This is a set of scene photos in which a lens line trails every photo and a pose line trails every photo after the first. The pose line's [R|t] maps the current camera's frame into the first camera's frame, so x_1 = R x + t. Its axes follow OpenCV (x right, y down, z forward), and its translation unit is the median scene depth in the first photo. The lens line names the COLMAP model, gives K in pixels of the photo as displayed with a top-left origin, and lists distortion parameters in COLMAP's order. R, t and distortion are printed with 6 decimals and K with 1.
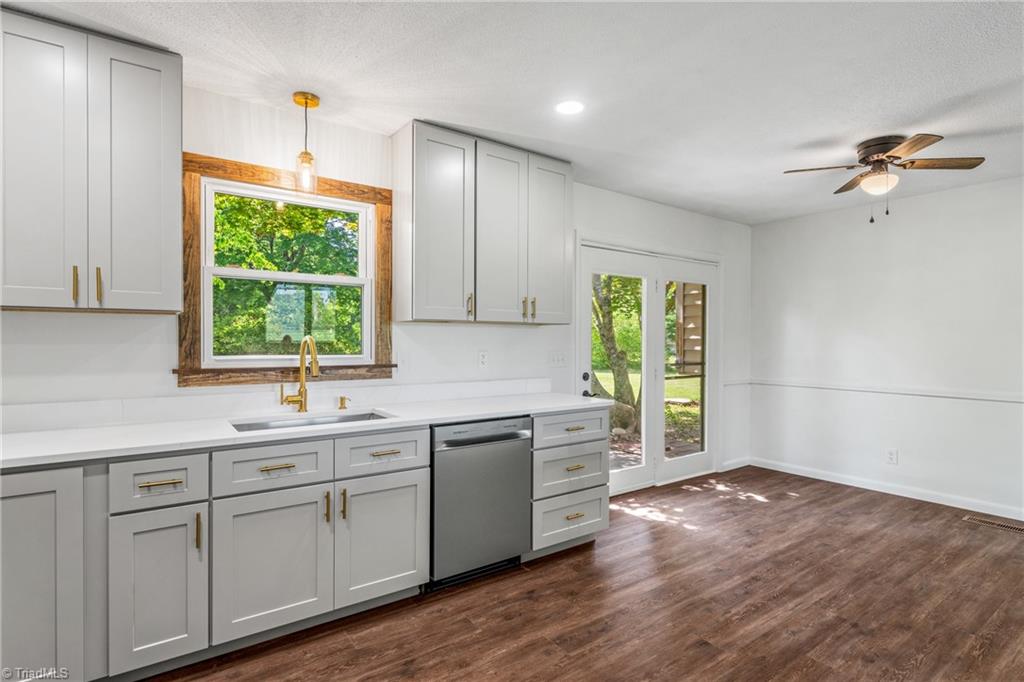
lens RADIAL K [[518.2, 0, 508.6], [0, 518.2, 344.3], [0, 0, 1]] dist [0.004410, -0.004522]
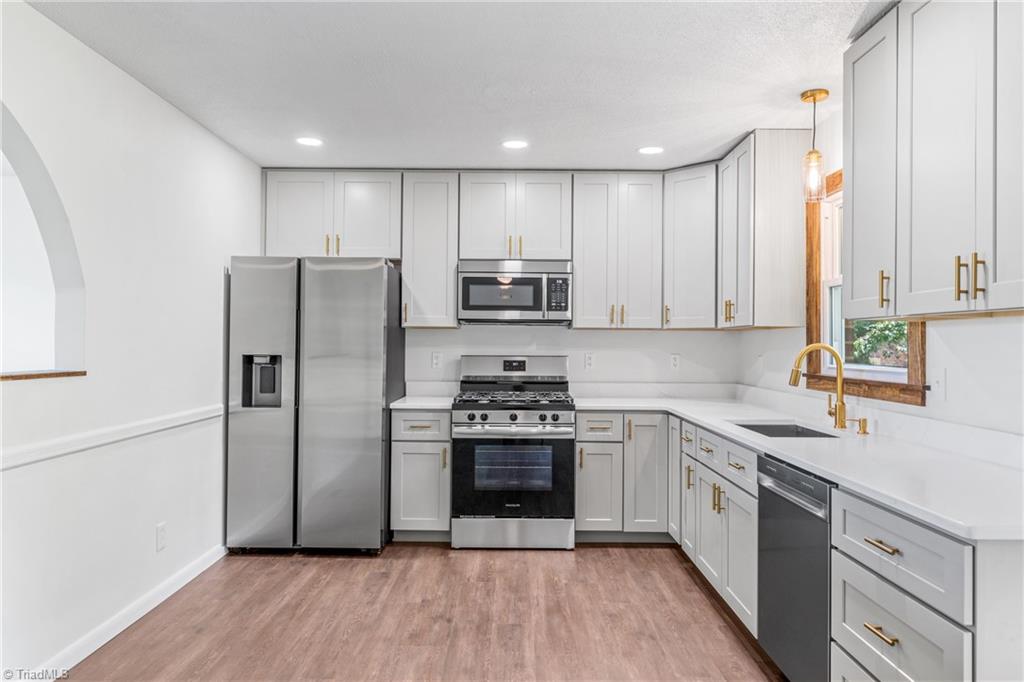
lens RADIAL K [[679.0, 0, 510.5], [0, 679.0, 340.3], [0, 0, 1]] dist [-0.006217, 0.007640]
pose [[-0.585136, -0.014855, -0.810799, 0.699954], [-0.018775, 0.999812, -0.004768, -0.004202], [0.810718, 0.012433, -0.585305, 0.956645]]
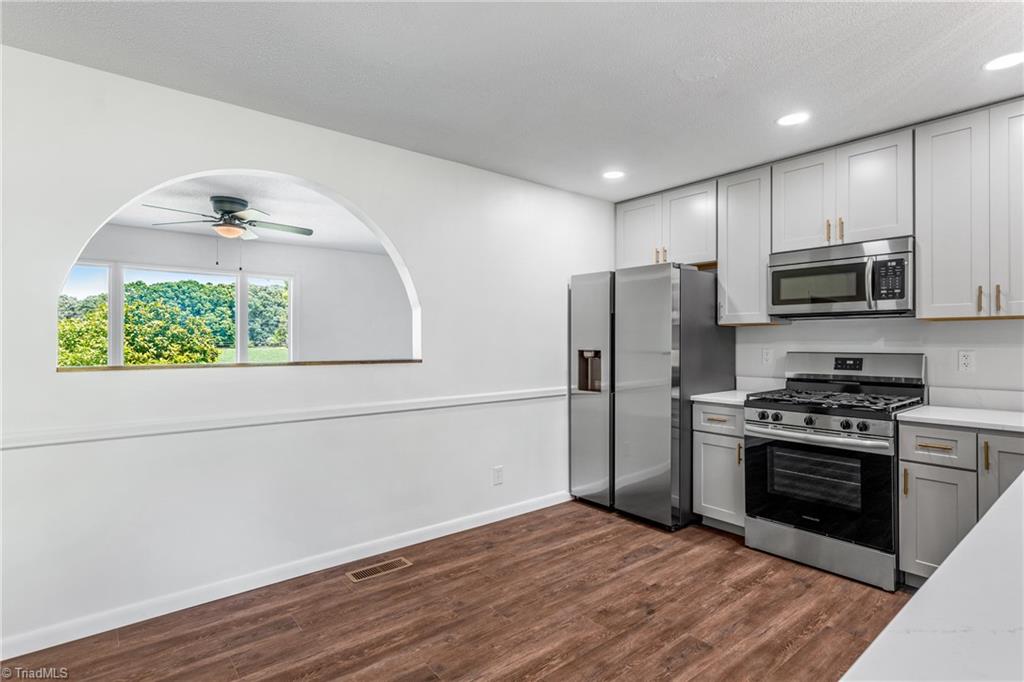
lens RADIAL K [[518.2, 0, 509.1], [0, 518.2, 336.5], [0, 0, 1]] dist [0.004410, -0.004522]
pose [[-0.997966, -0.002530, -0.063701, 0.240840], [-0.002830, 0.999985, 0.004620, -0.011510], [0.063689, 0.004791, -0.997958, 1.058080]]
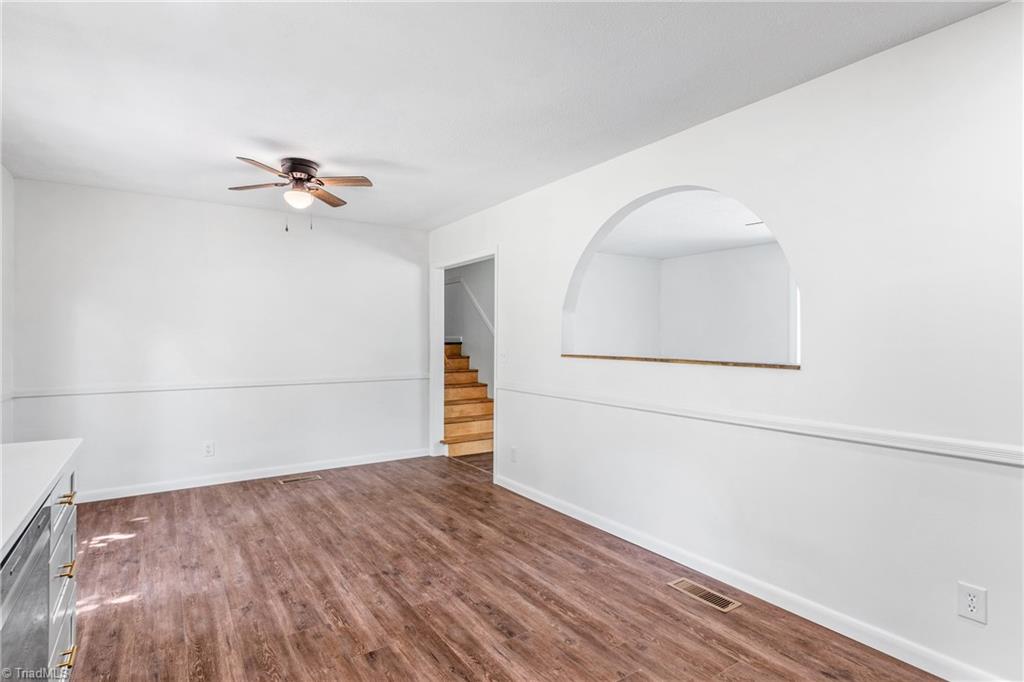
lens RADIAL K [[518.2, 0, 522.0], [0, 518.2, 338.3], [0, 0, 1]] dist [0.004410, -0.004522]
pose [[0.009918, -0.001022, 0.999950, -0.369130], [0.006322, 0.999980, 0.000959, -0.004079], [-0.999931, 0.006312, 0.009924, 0.454004]]
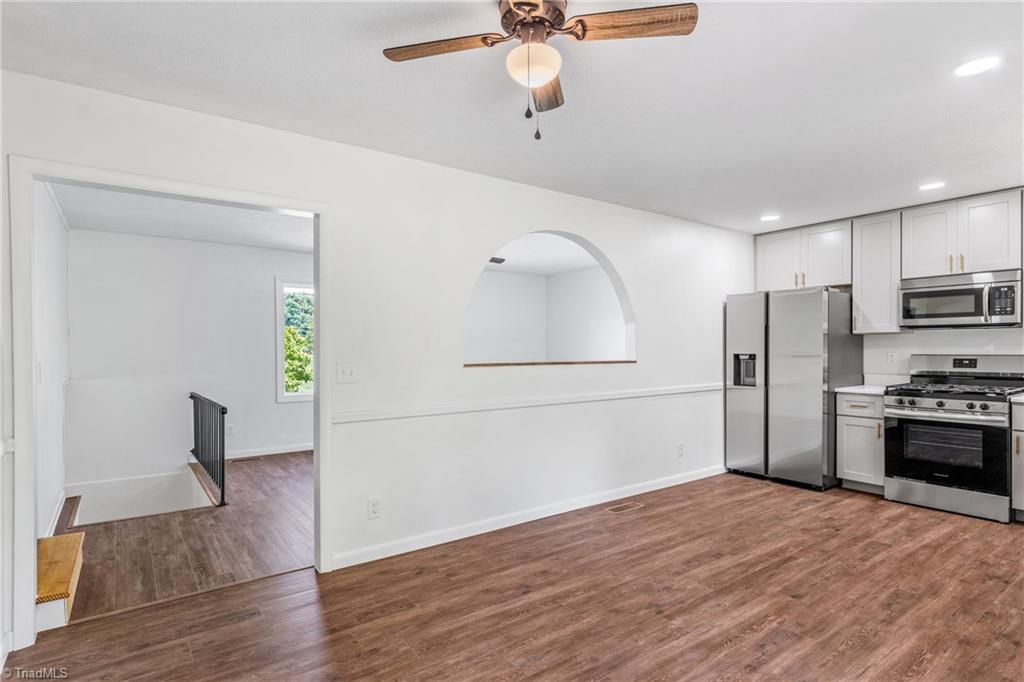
lens RADIAL K [[518.2, 0, 511.9], [0, 518.2, 353.5], [0, 0, 1]] dist [0.004410, -0.004522]
pose [[-0.999991, 0.003645, -0.002026, 0.664930], [0.003606, 0.999813, 0.018997, -0.010504], [0.002095, 0.018989, -0.999817, 1.408086]]
